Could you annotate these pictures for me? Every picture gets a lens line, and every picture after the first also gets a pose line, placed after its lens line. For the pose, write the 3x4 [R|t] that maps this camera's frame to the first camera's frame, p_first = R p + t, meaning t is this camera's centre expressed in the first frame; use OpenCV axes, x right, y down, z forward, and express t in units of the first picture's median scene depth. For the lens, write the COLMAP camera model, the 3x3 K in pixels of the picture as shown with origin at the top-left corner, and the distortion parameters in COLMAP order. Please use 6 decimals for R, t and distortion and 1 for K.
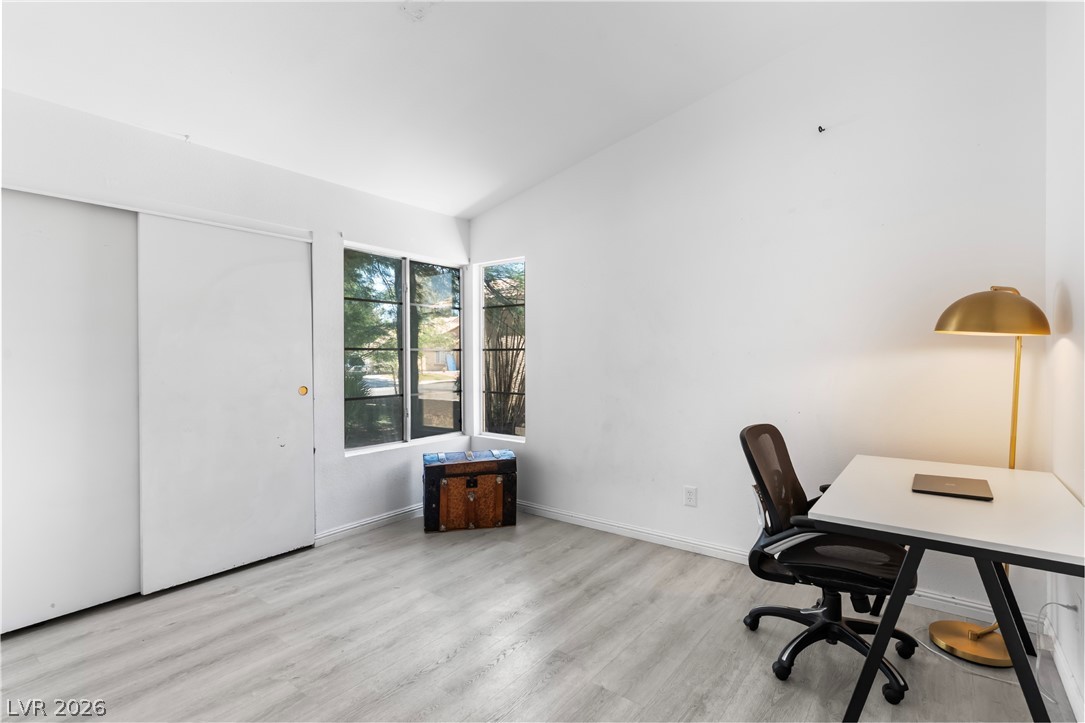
lens RADIAL K [[508.4, 0, 543.9], [0, 508.4, 358.9], [0, 0, 1]] dist [-0.000614, -0.000152]
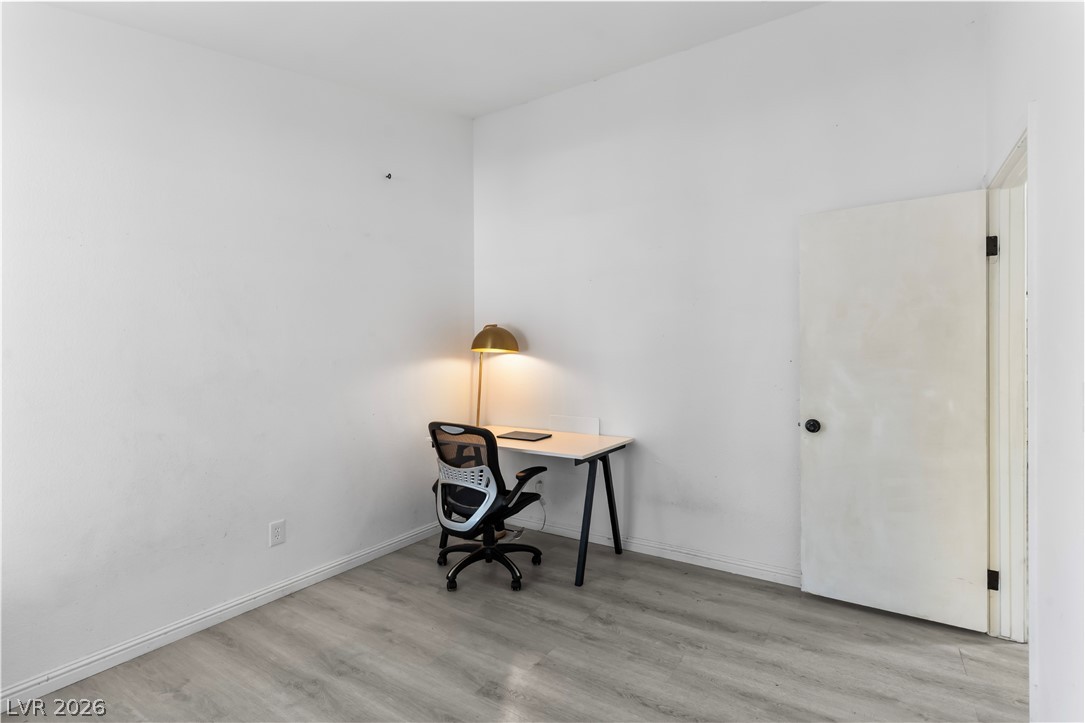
lens RADIAL K [[508.4, 0, 543.9], [0, 508.4, 358.9], [0, 0, 1]] dist [-0.000614, -0.000152]
pose [[-0.078464, -0.002100, 0.996915, -0.675622], [0.009087, 0.999955, 0.002821, -0.018319], [-0.996876, 0.009280, -0.078441, 0.721086]]
